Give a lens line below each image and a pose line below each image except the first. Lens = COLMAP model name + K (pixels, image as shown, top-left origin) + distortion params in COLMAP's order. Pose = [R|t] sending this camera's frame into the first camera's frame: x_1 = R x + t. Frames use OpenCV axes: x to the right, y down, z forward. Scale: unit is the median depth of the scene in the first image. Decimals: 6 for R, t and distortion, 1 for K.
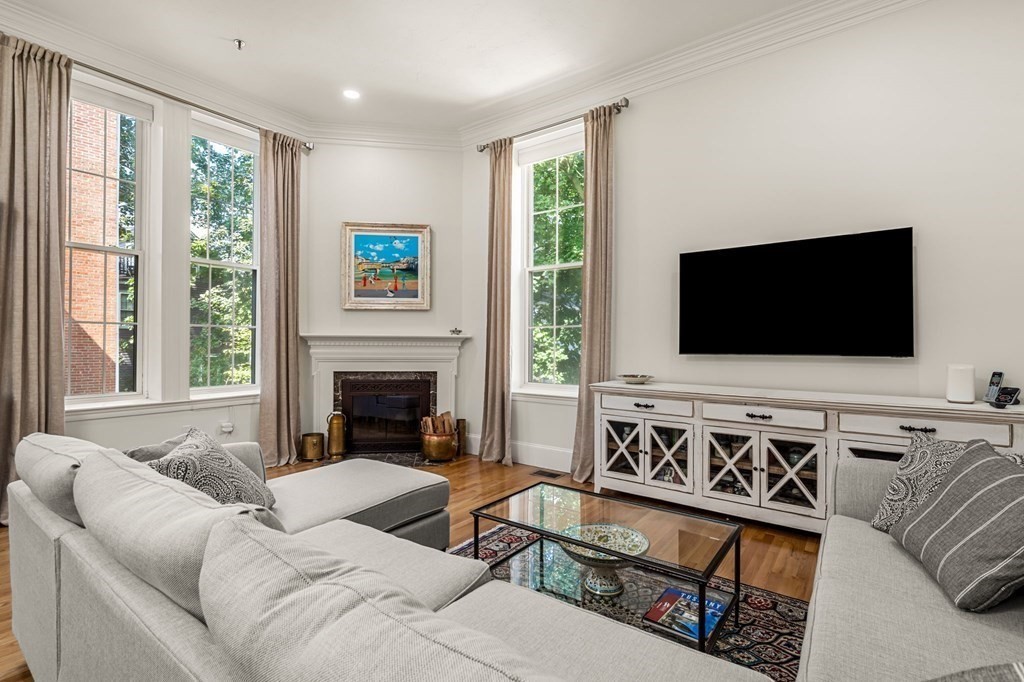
lens RADIAL K [[493.2, 0, 514.8], [0, 493.2, 338.6], [0, 0, 1]] dist [-0.007514, 0.005525]
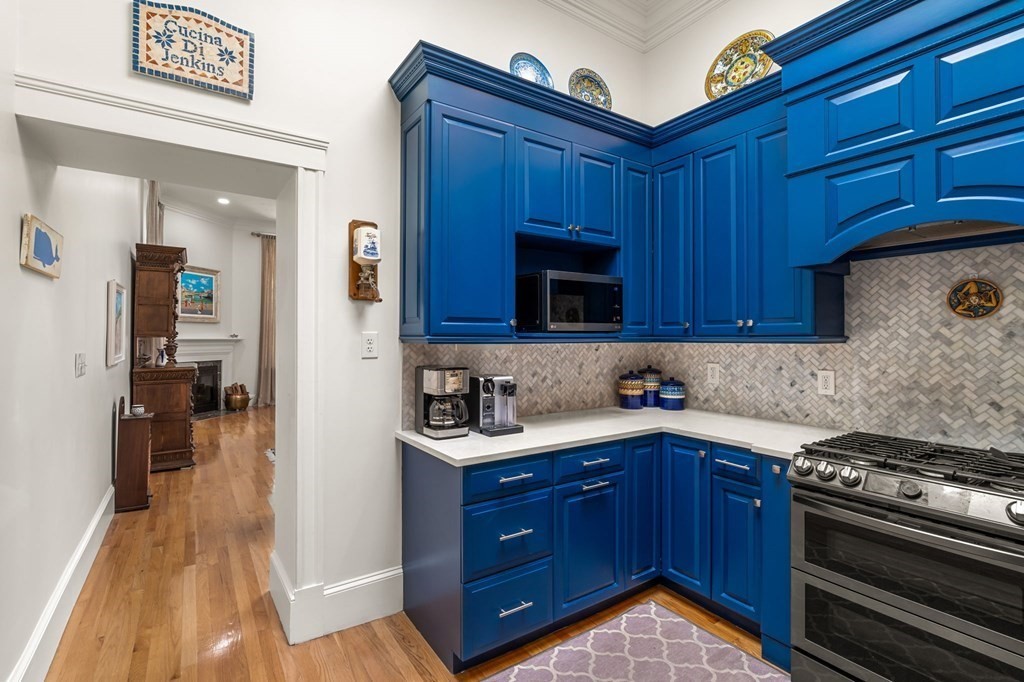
lens RADIAL K [[493.2, 0, 491.4], [0, 493.2, 332.9], [0, 0, 1]] dist [-0.007514, 0.005525]
pose [[0.364200, 0.004306, 0.931311, -1.411443], [-0.003047, 0.999989, -0.003432, -0.021838], [-0.931316, -0.001588, 0.364209, -0.455383]]
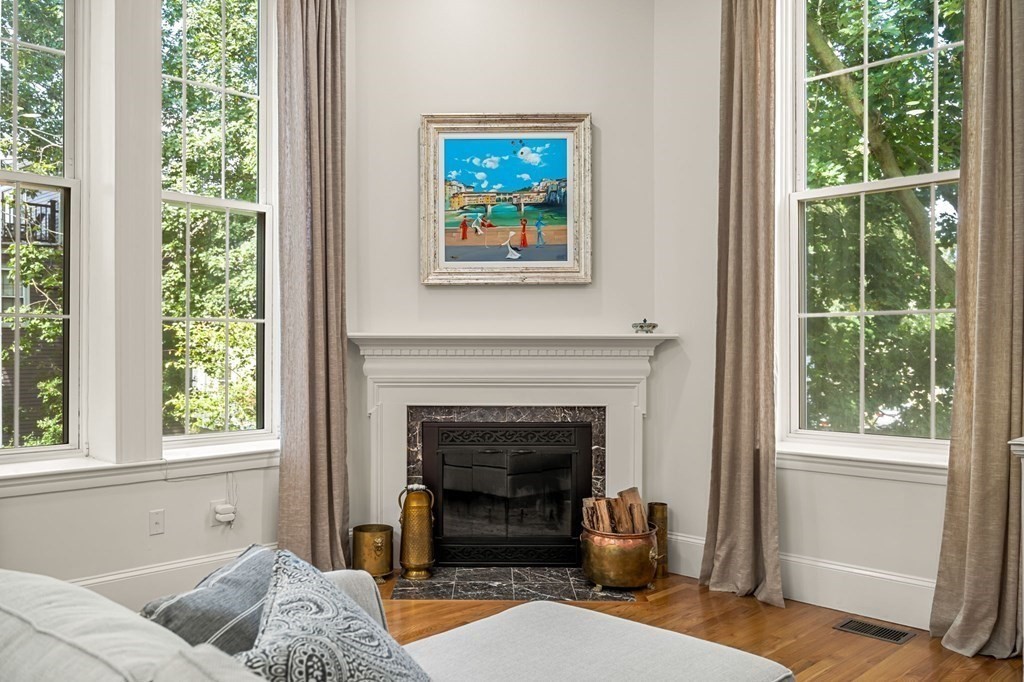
lens RADIAL K [[889.4, 0, 505.7], [0, 889.4, 339.0], [0, 0, 1]] dist [0.013474, -0.002037]
pose [[0.988539, -0.006828, -0.150810, -0.125713], [0.006562, 0.999976, -0.002265, -0.000499], [0.150821, 0.001250, 0.988560, 0.094981]]
